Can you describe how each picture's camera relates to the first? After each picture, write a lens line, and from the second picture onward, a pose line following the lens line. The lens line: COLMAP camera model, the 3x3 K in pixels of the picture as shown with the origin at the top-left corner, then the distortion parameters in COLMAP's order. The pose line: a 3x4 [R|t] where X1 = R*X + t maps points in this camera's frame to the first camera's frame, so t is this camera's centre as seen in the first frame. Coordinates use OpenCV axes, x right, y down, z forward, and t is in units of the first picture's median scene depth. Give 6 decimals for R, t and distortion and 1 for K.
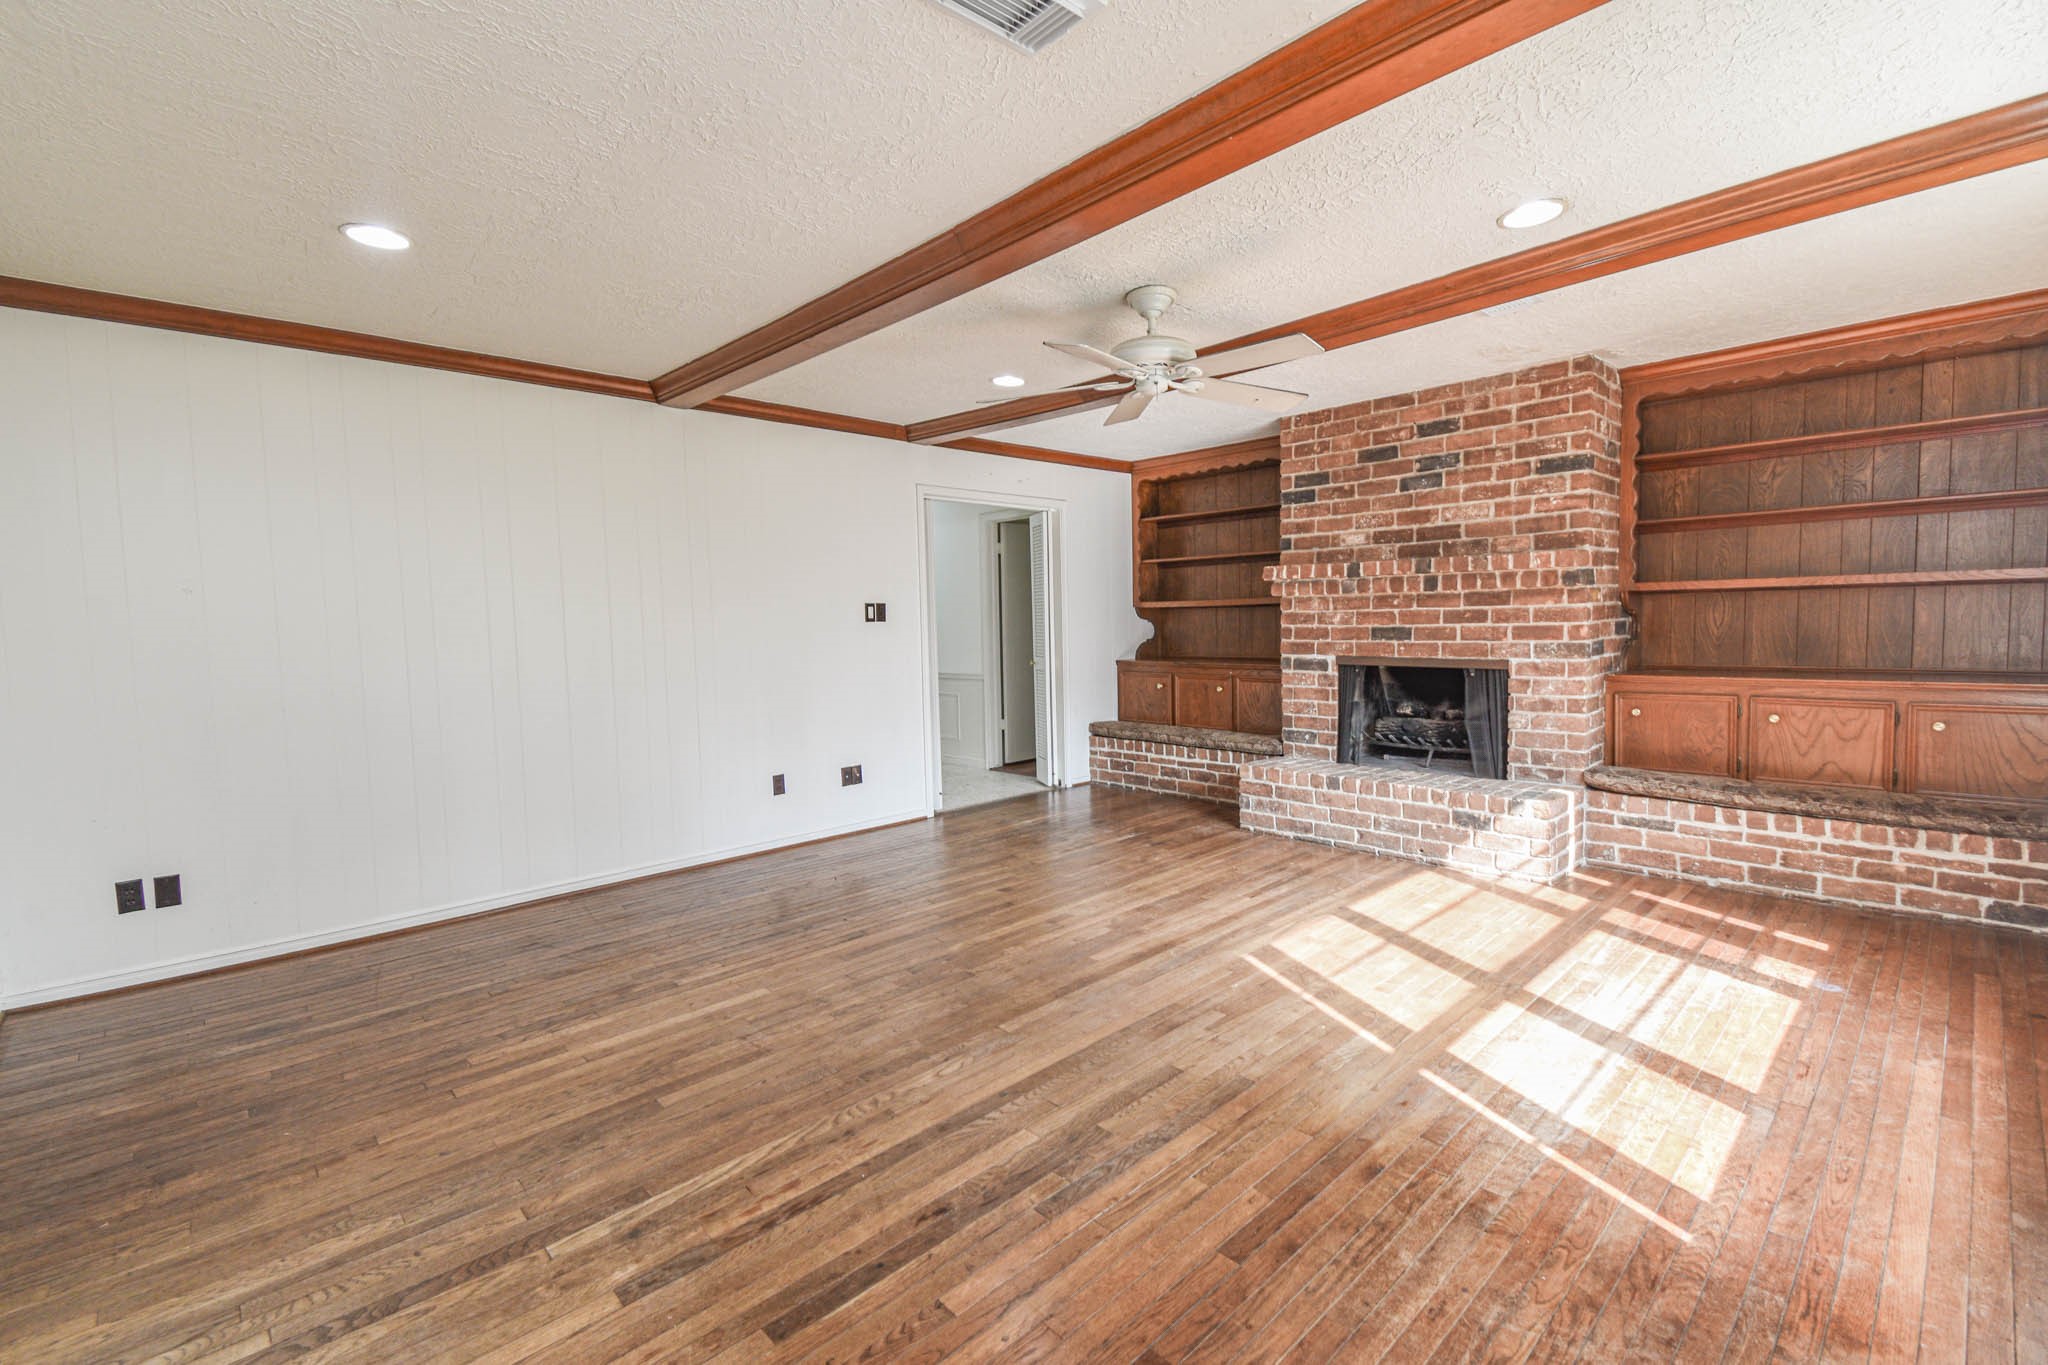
lens RADIAL K [[917.7, 0, 1027.5], [0, 917.7, 675.7], [0, 0, 1]] dist [0.029672, -0.011291]
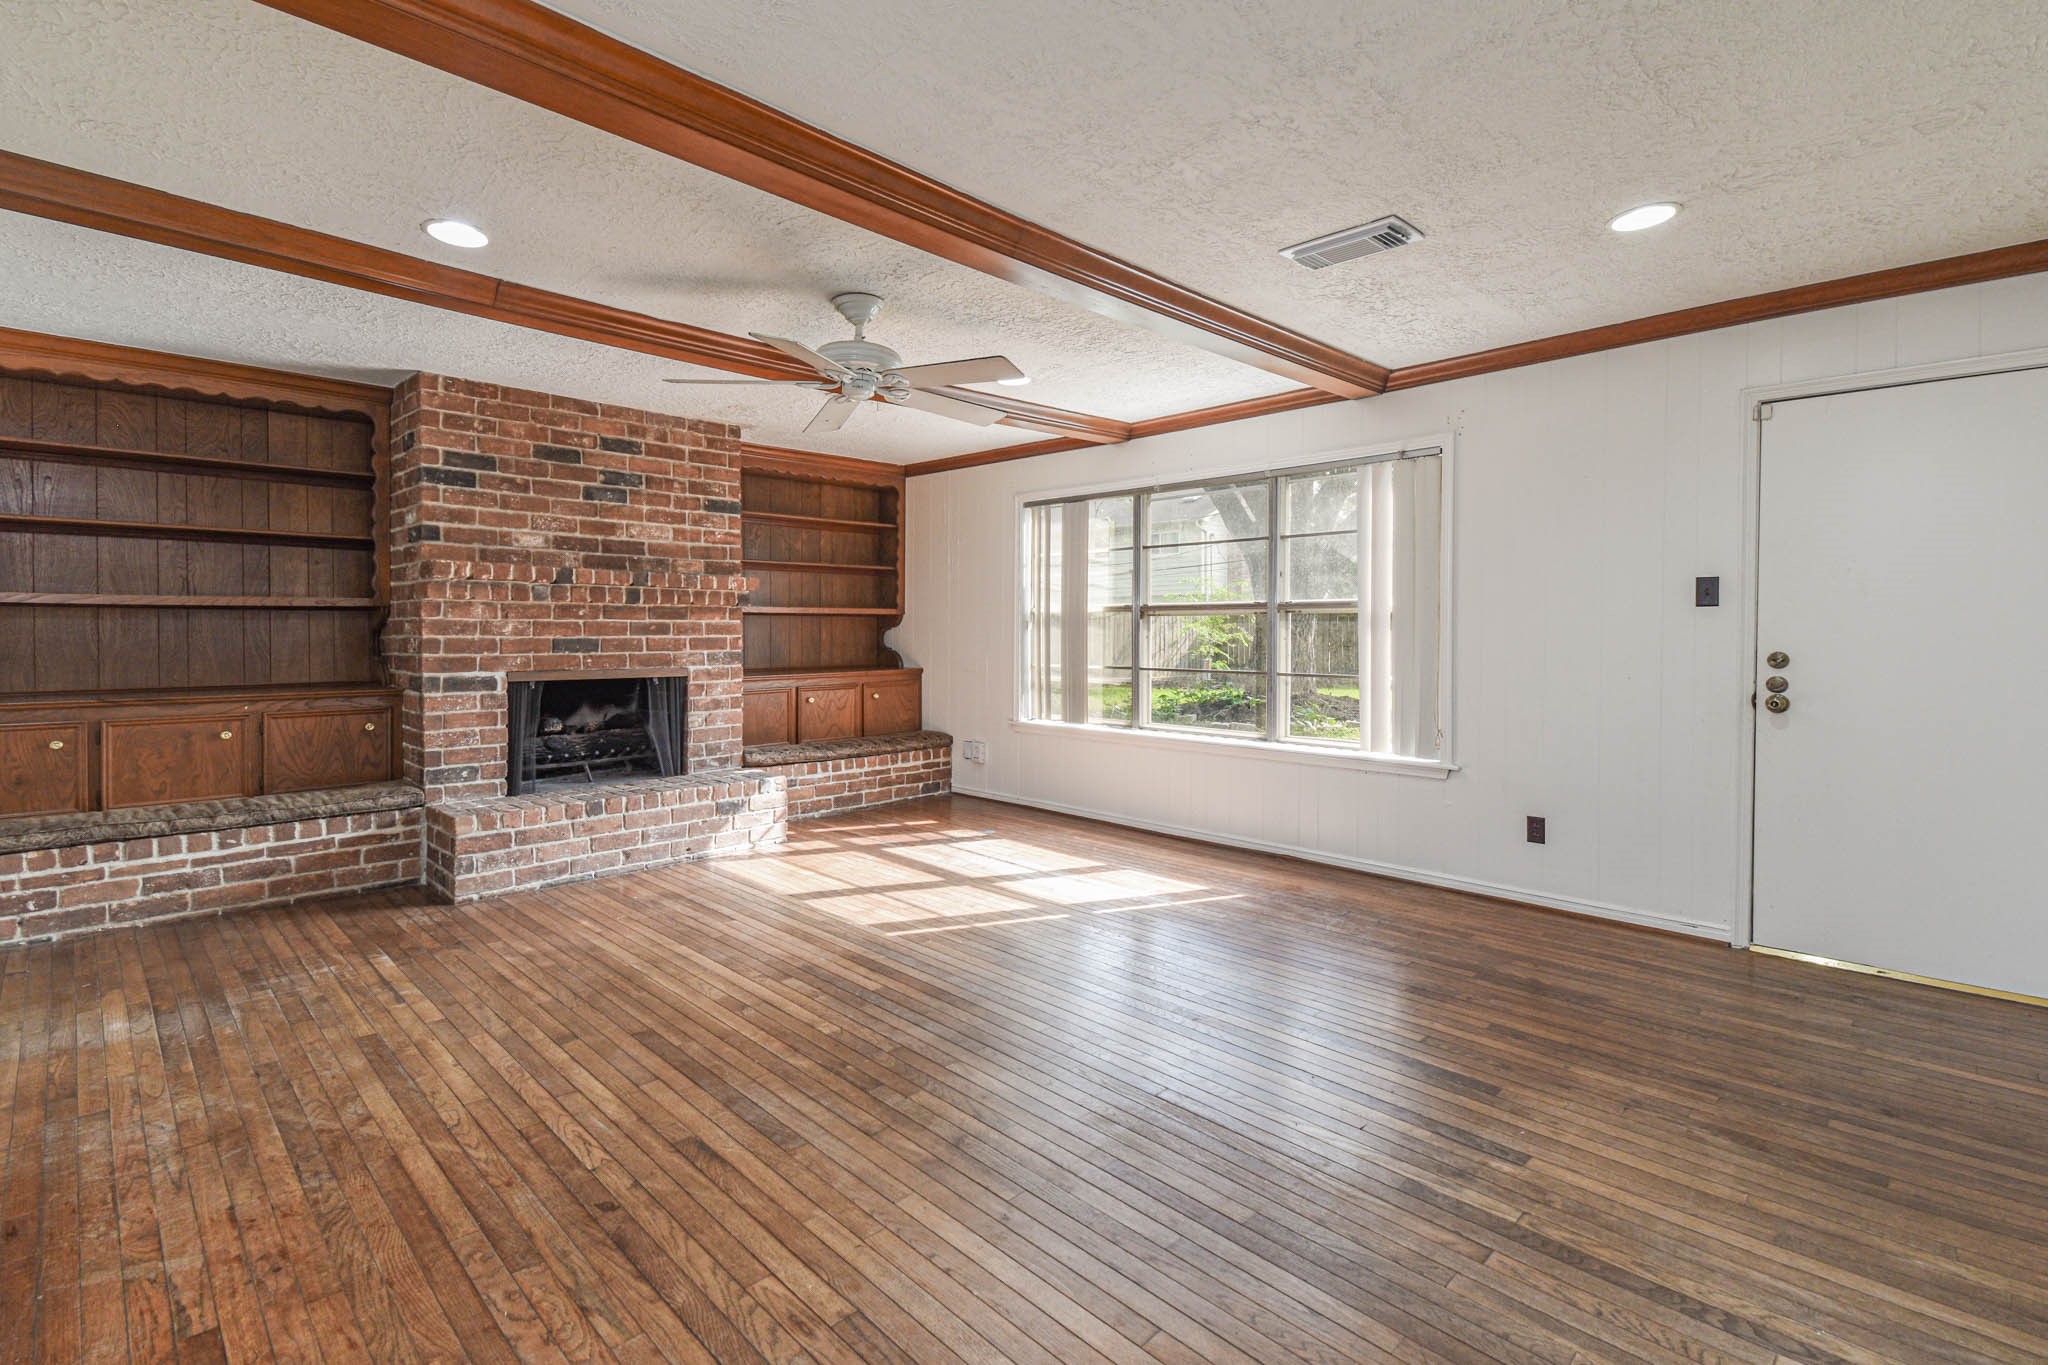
lens RADIAL K [[917.7, 0, 1017.6], [0, 917.7, 642.3], [0, 0, 1]] dist [0.029672, -0.011291]
pose [[-0.027885, 0.005305, 0.999597, -0.623473], [0.059758, 0.998206, -0.003631, -0.020082], [-0.997823, 0.059633, -0.028152, 0.627353]]
